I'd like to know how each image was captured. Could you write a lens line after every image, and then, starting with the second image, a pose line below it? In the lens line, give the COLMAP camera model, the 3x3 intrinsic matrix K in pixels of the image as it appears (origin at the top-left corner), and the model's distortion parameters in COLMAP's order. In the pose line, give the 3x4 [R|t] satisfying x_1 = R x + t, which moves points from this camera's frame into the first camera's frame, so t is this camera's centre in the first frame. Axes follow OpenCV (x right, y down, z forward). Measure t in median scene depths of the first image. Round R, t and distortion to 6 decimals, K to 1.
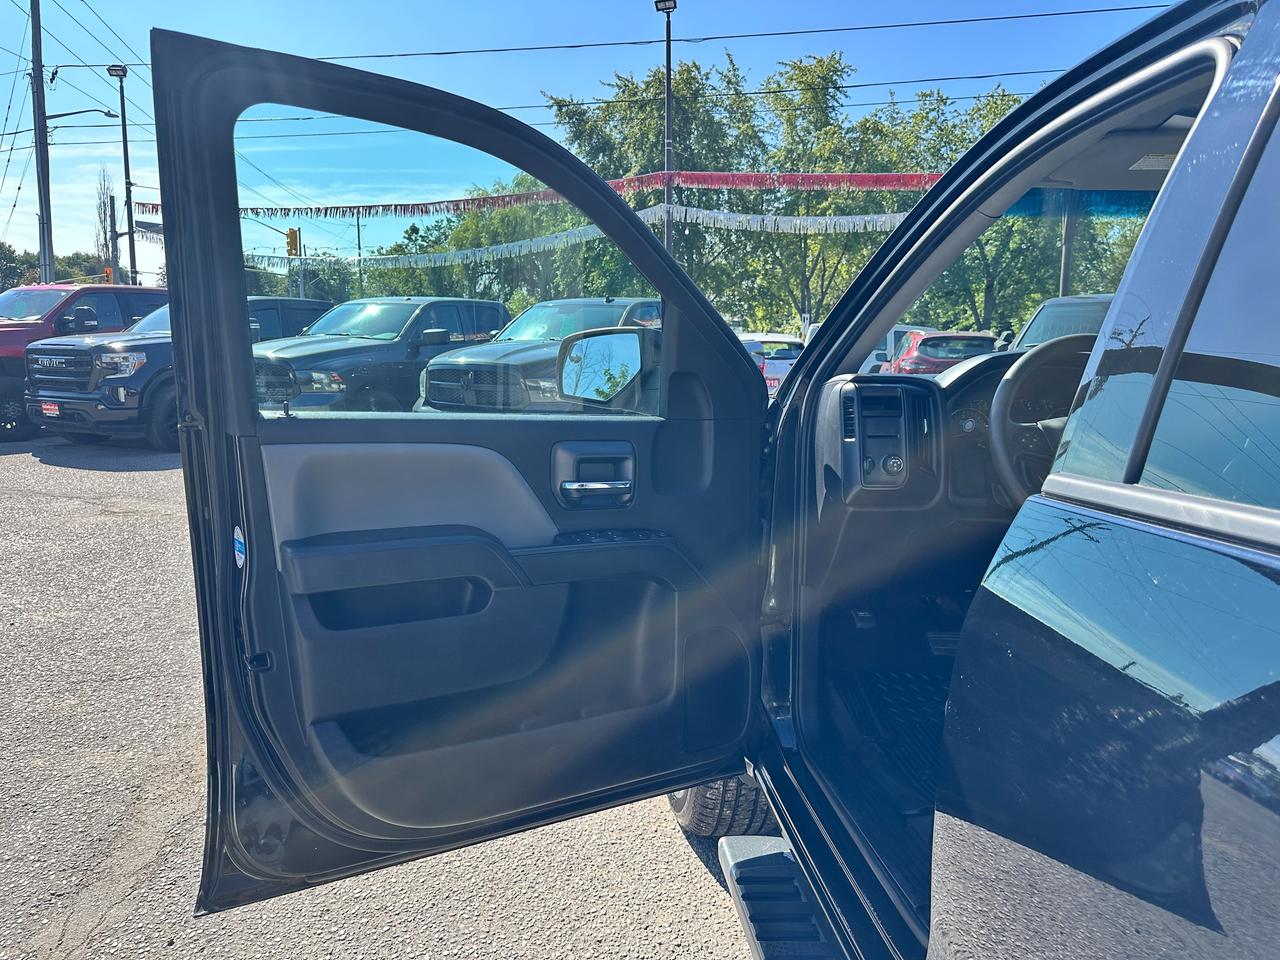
lens RADIAL K [[912.7, 0, 642.6], [0, 912.7, 479.7], [0, 0, 1]] dist [0.006615, -0.016637]
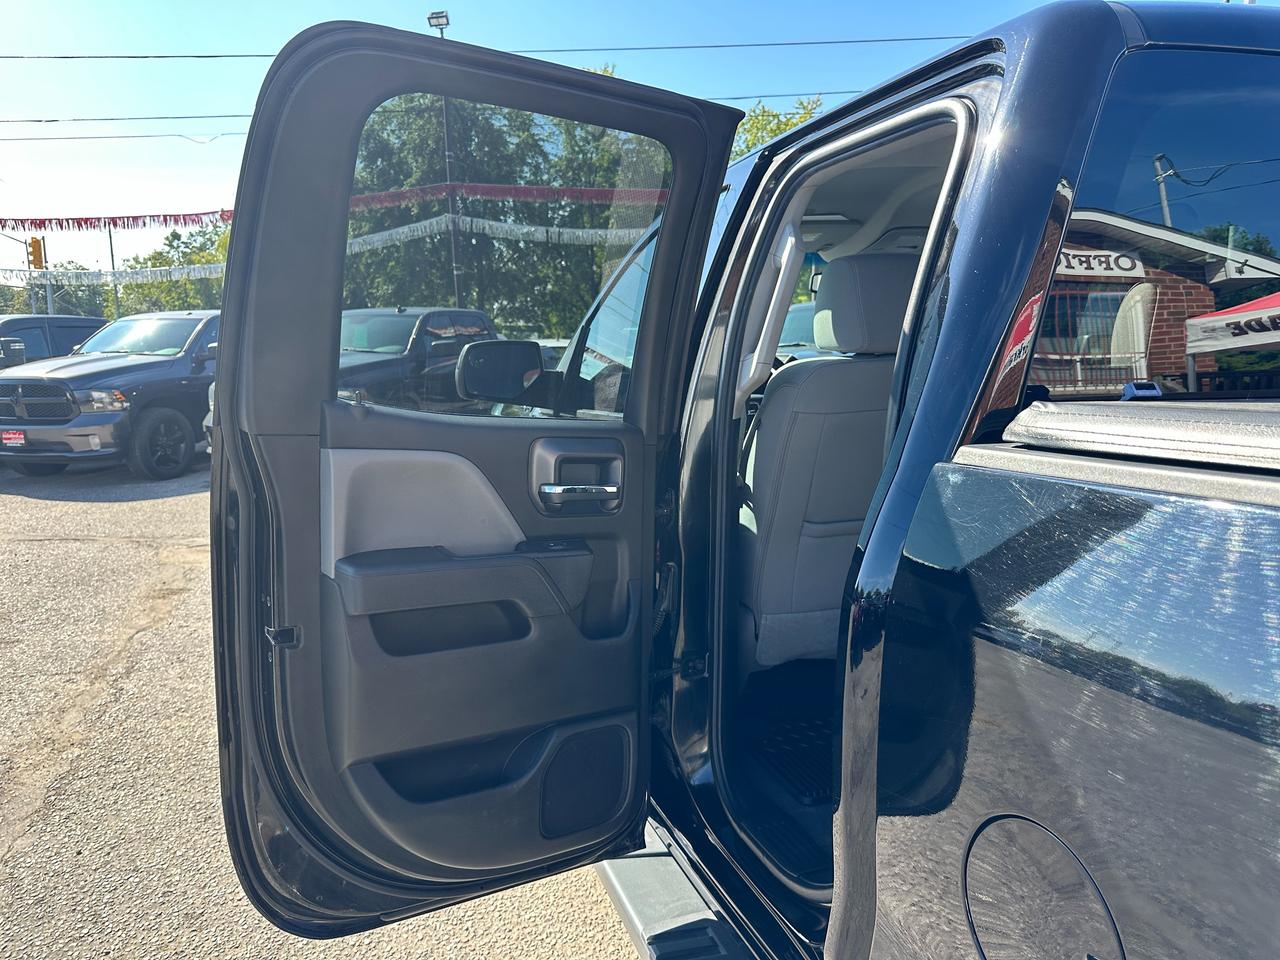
lens RADIAL K [[901.8, 0, 643.3], [0, 901.8, 486.4], [0, 0, 1]] dist [0.091863, -0.153424]
pose [[0.975023, -0.060814, 0.213617, -0.000236], [0.060305, 0.998140, 0.008903, 0.002457], [-0.213761, 0.004201, 0.976877, -0.018458]]
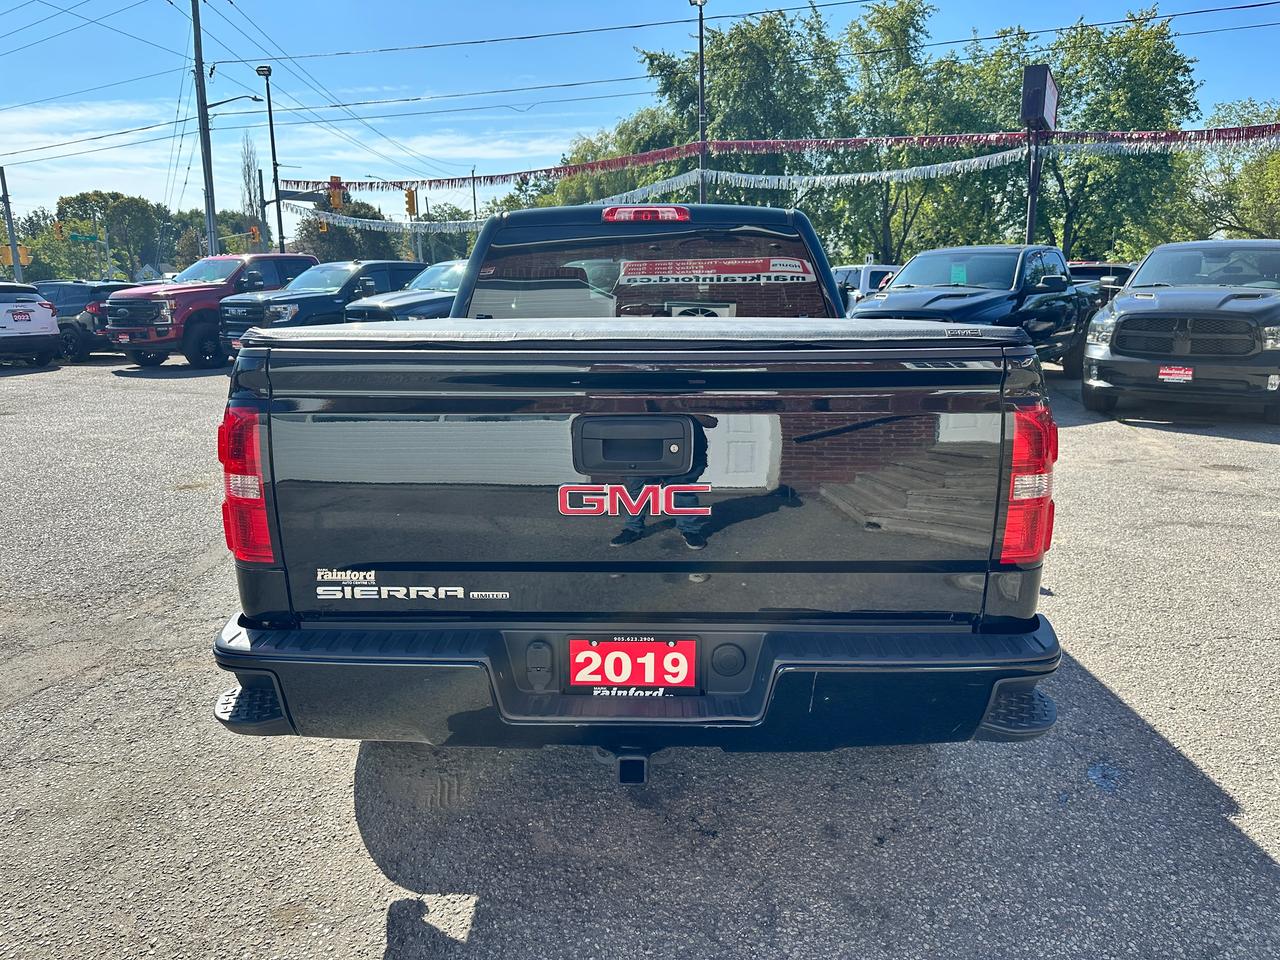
lens RADIAL K [[911.9, 0, 635.6], [0, 911.9, 484.6], [0, 0, 1]] dist [0.012760, -0.025834]
pose [[0.990662, 0.007051, -0.136159, 0.044971], [0.002006, 0.997800, 0.066269, 0.012476], [0.136327, -0.065924, 0.988468, -0.091616]]
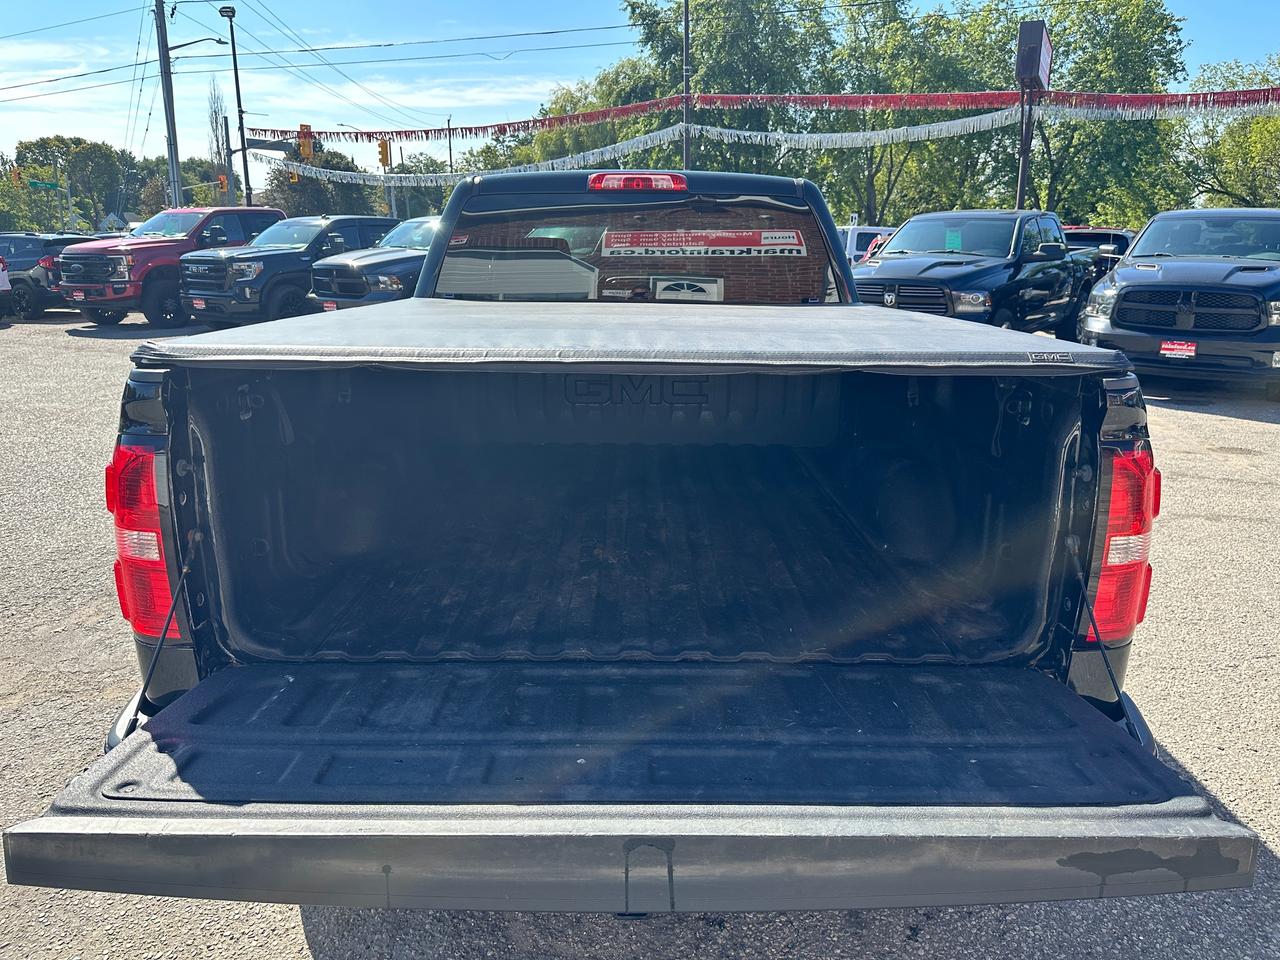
lens RADIAL K [[912.7, 0, 642.6], [0, 912.7, 479.7], [0, 0, 1]] dist [0.006615, -0.016637]
pose [[0.994355, 0.016552, -0.104808, 0.042668], [-0.005239, 0.994212, 0.107306, 0.008965], [0.105978, -0.106151, 0.988686, -0.081864]]
